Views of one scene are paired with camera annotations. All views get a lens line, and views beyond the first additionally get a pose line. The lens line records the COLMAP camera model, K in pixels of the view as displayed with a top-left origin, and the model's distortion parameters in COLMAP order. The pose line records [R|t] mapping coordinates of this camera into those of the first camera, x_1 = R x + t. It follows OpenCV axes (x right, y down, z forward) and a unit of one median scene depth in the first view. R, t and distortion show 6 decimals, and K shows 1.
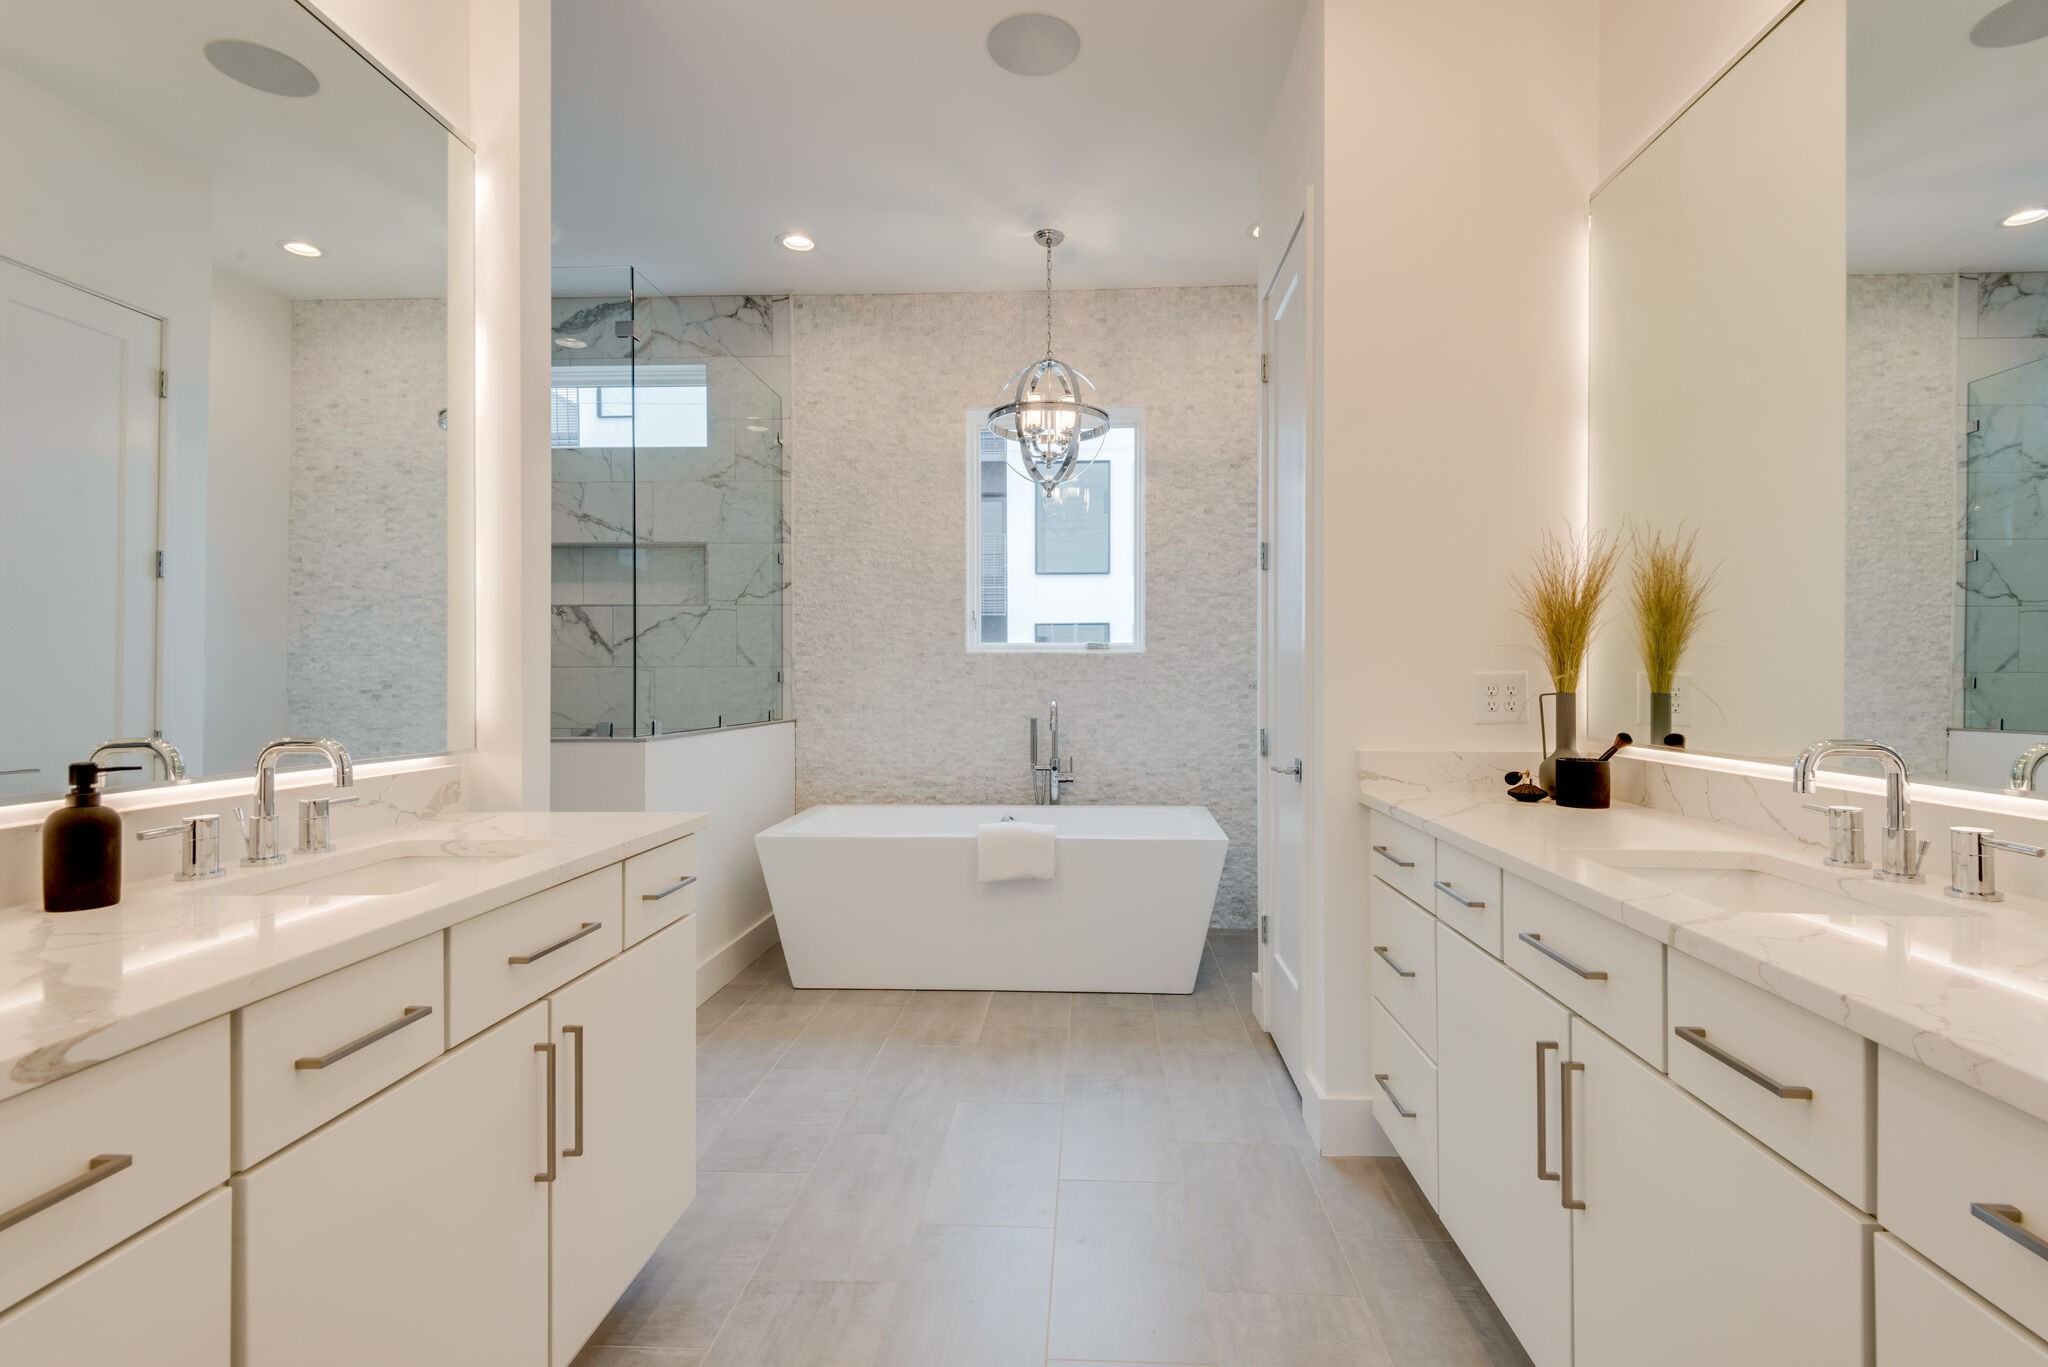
lens RADIAL K [[1099.9, 0, 1031.8], [0, 1099.9, 680.0], [0, 0, 1]] dist [0.032920, -0.016019]
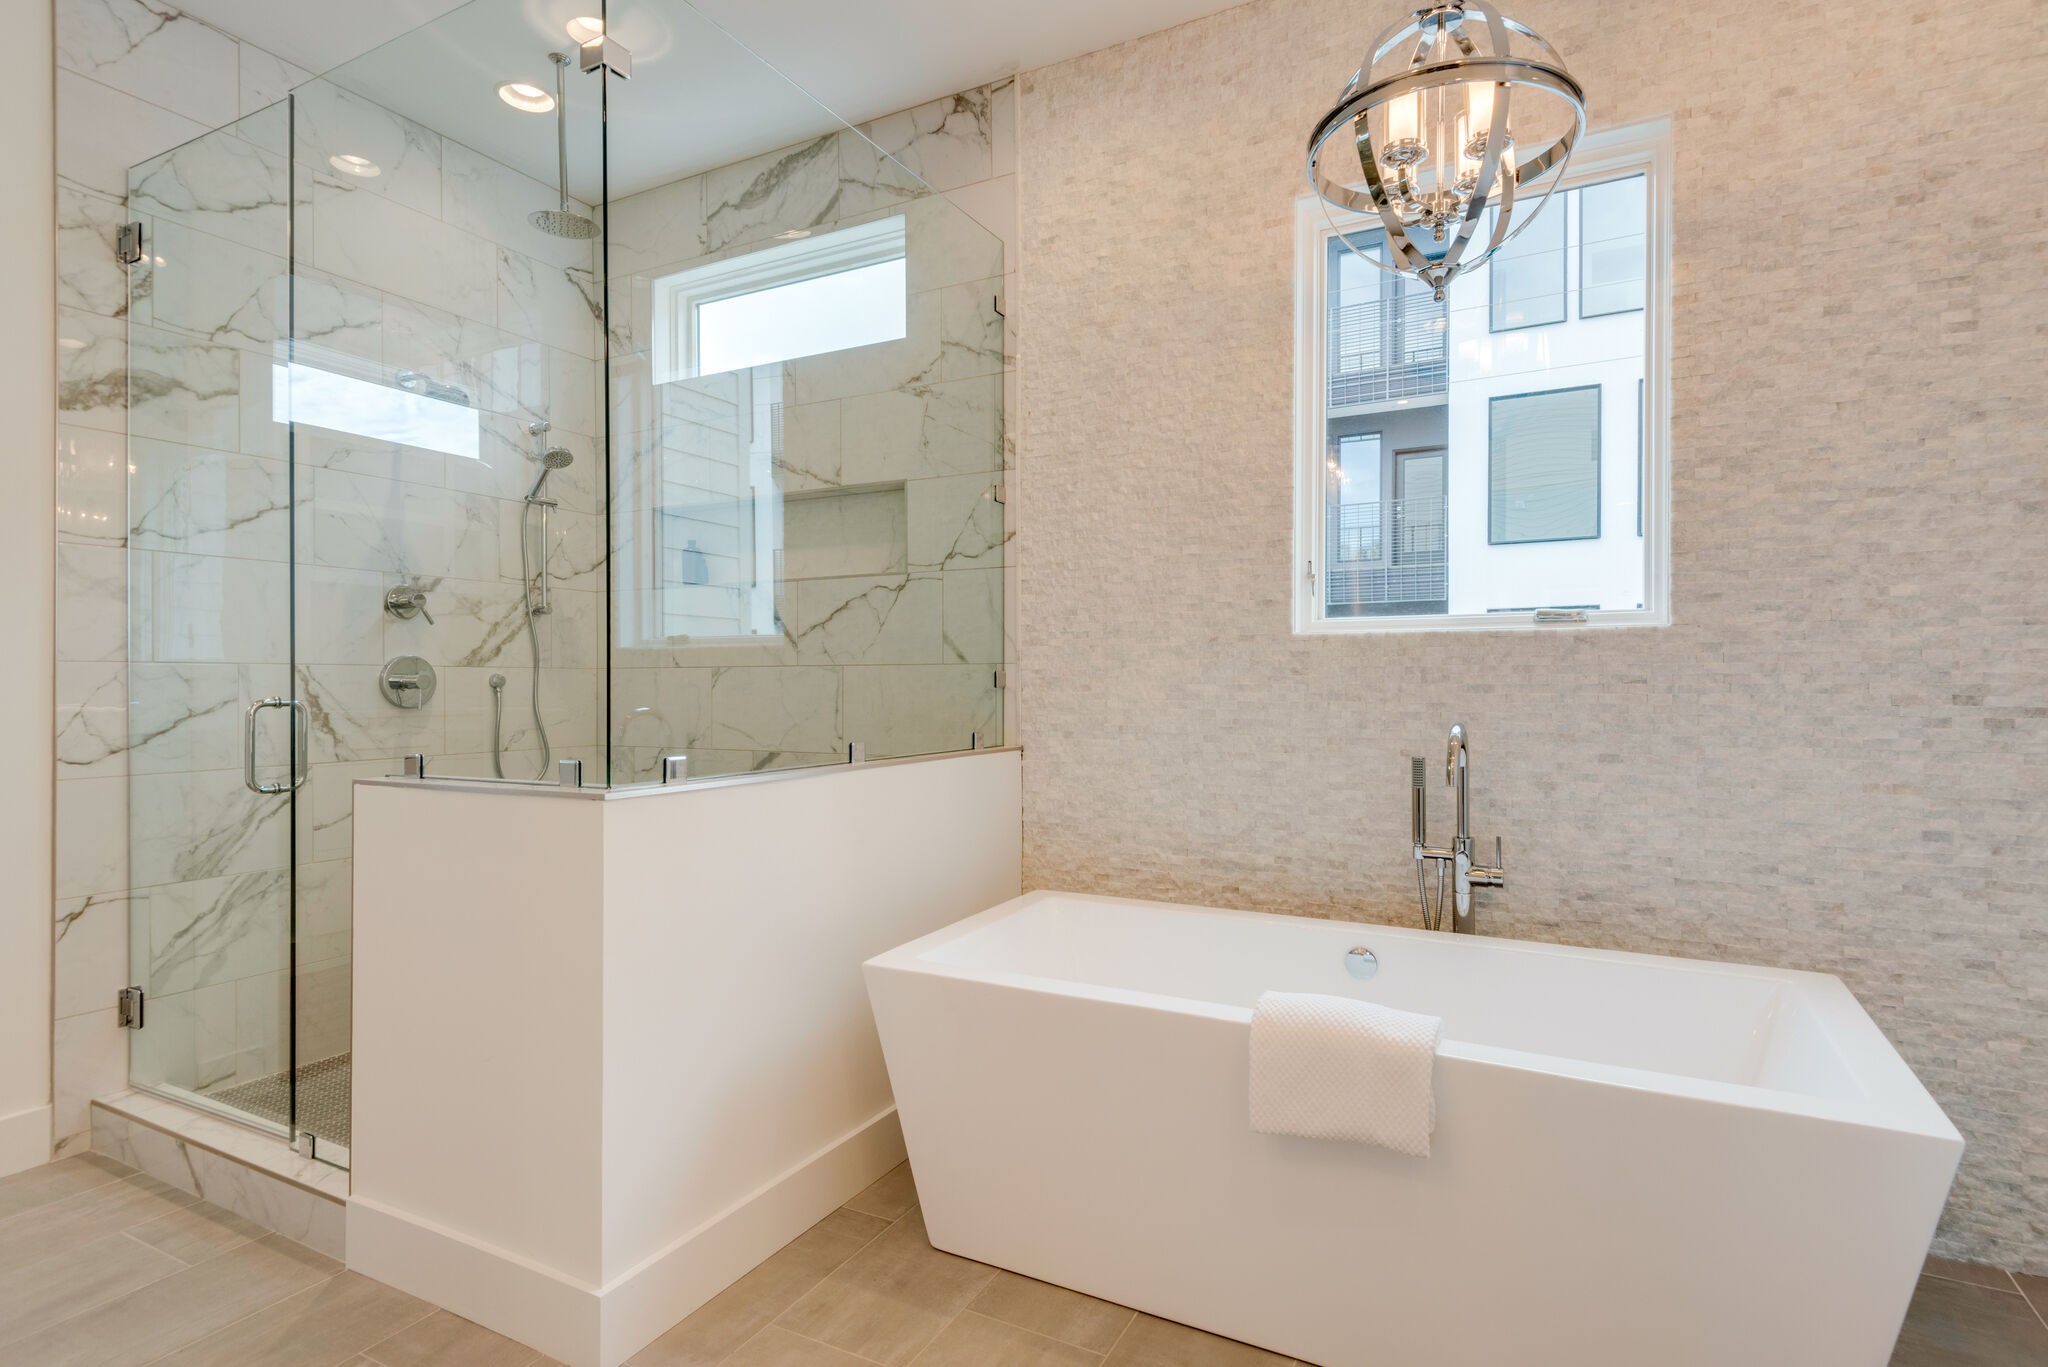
lens RADIAL K [[1099.9, 0, 1000.9], [0, 1099.9, 684.5], [0, 0, 1]] dist [0.032920, -0.016019]
pose [[0.910402, -0.000605, -0.413725, 0.037061], [0.001996, 0.999994, 0.002931, -0.001827], [0.413721, -0.003494, 0.910397, 0.432253]]
